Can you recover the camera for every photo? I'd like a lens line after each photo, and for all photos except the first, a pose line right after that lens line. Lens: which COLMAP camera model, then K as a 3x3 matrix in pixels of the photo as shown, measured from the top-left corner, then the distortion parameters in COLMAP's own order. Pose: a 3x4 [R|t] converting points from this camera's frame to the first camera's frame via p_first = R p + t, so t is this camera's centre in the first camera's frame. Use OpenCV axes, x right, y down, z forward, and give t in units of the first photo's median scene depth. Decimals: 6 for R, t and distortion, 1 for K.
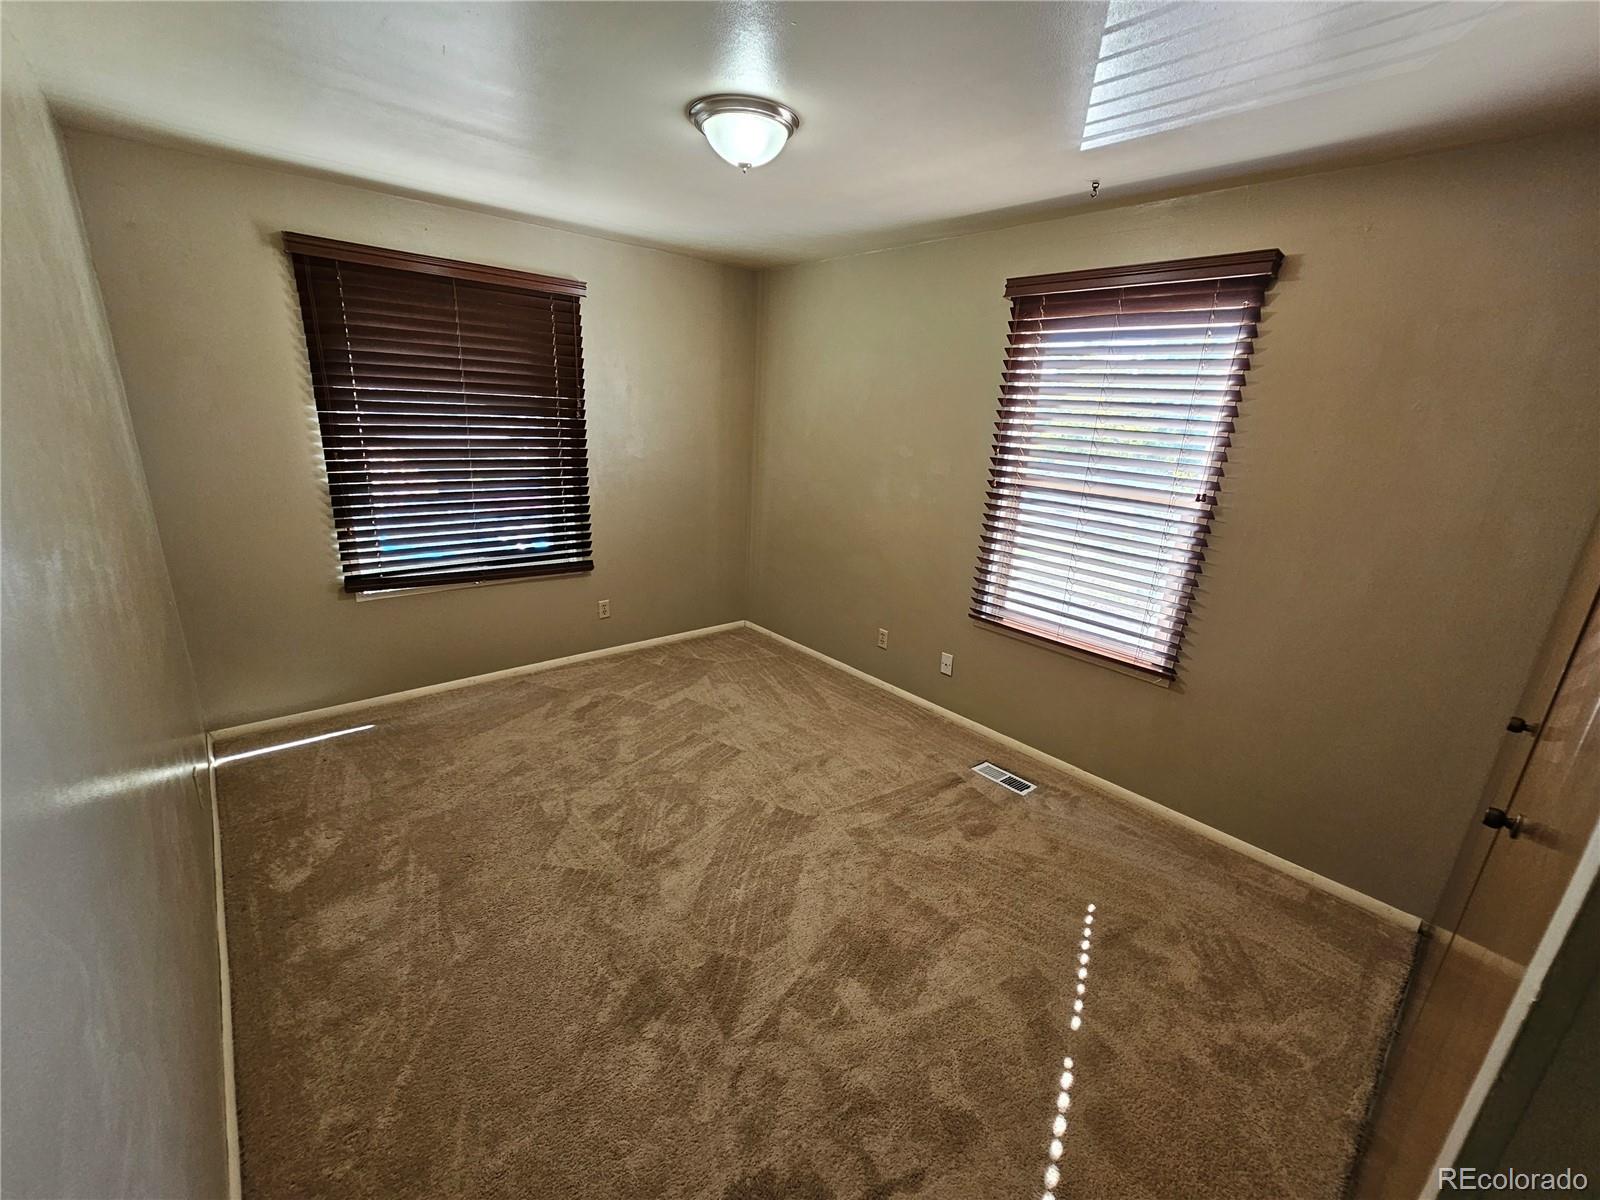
lens RADIAL K [[658.0, 0, 803.9], [0, 658.0, 599.4], [0, 0, 1]] dist [-0.004276, 0.002464]
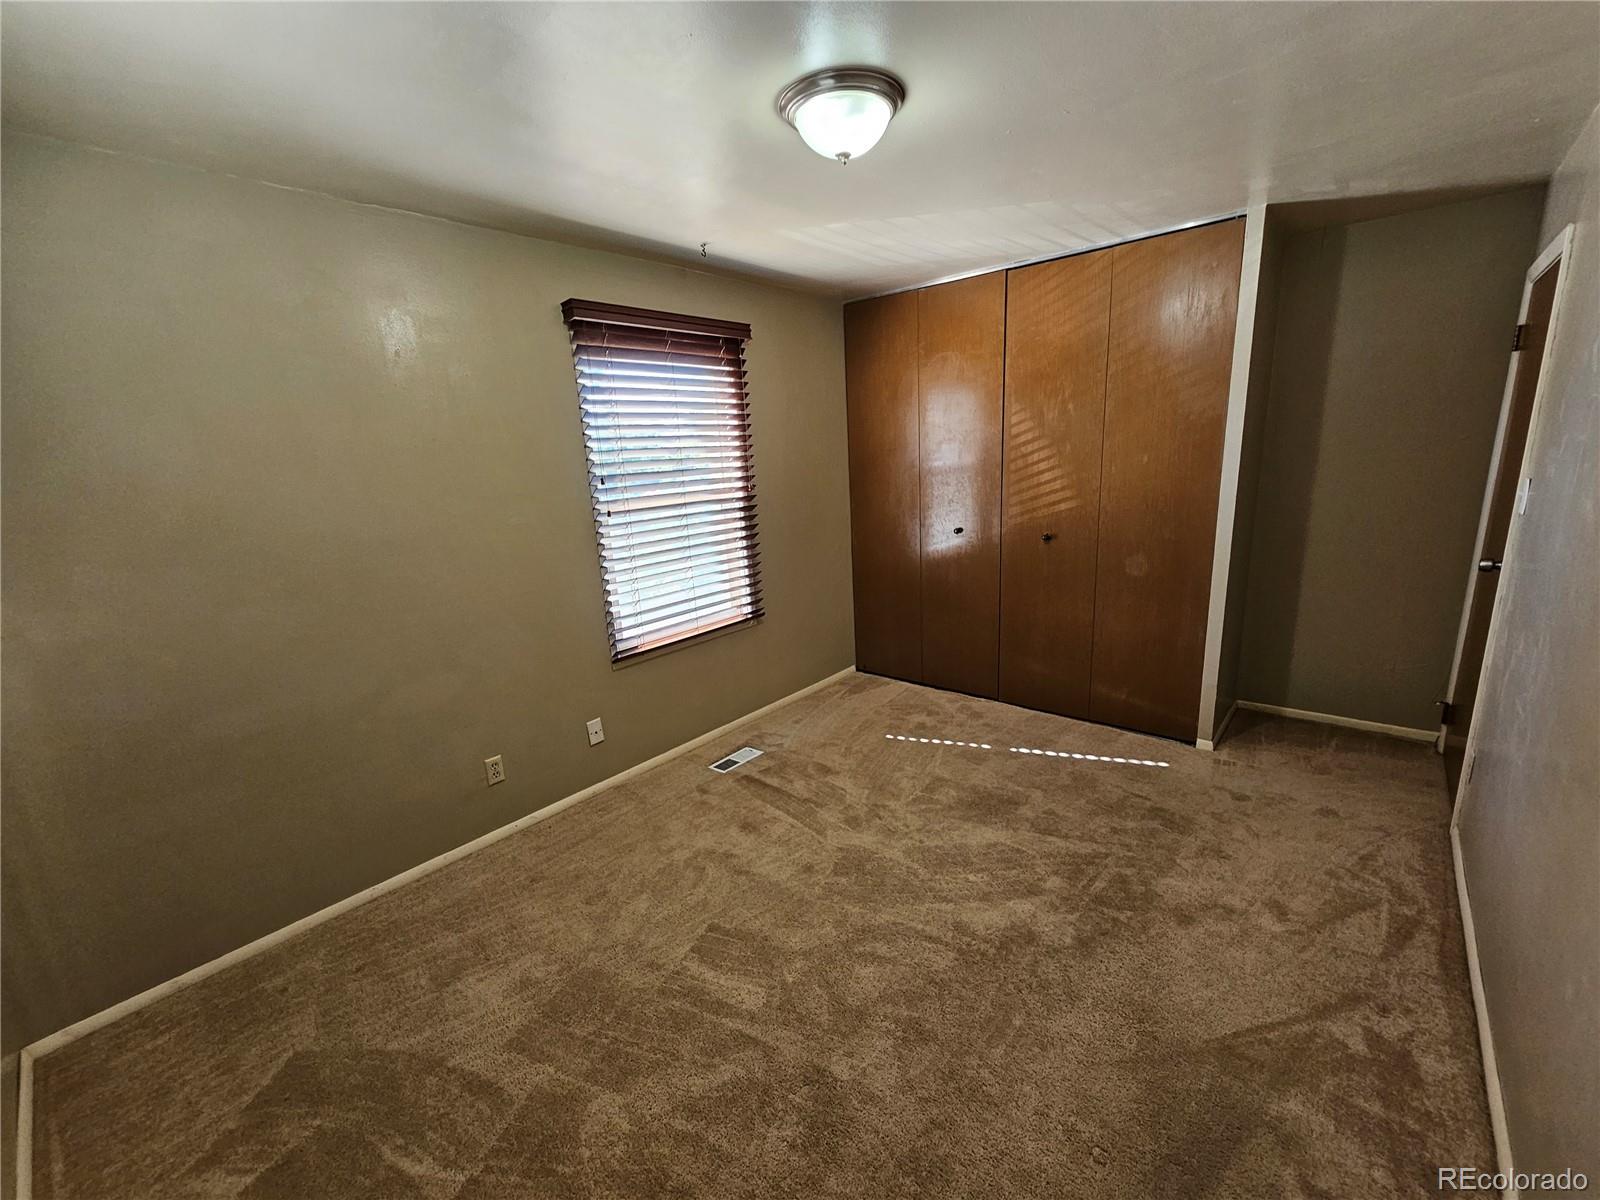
lens RADIAL K [[658.0, 0, 805.6], [0, 658.0, 602.7], [0, 0, 1]] dist [-0.004276, 0.002464]
pose [[-0.133557, -0.268556, 0.953960, -0.770409], [0.326199, 0.897035, 0.298200, -0.285088], [-0.935819, 0.351007, -0.032203, 0.913619]]
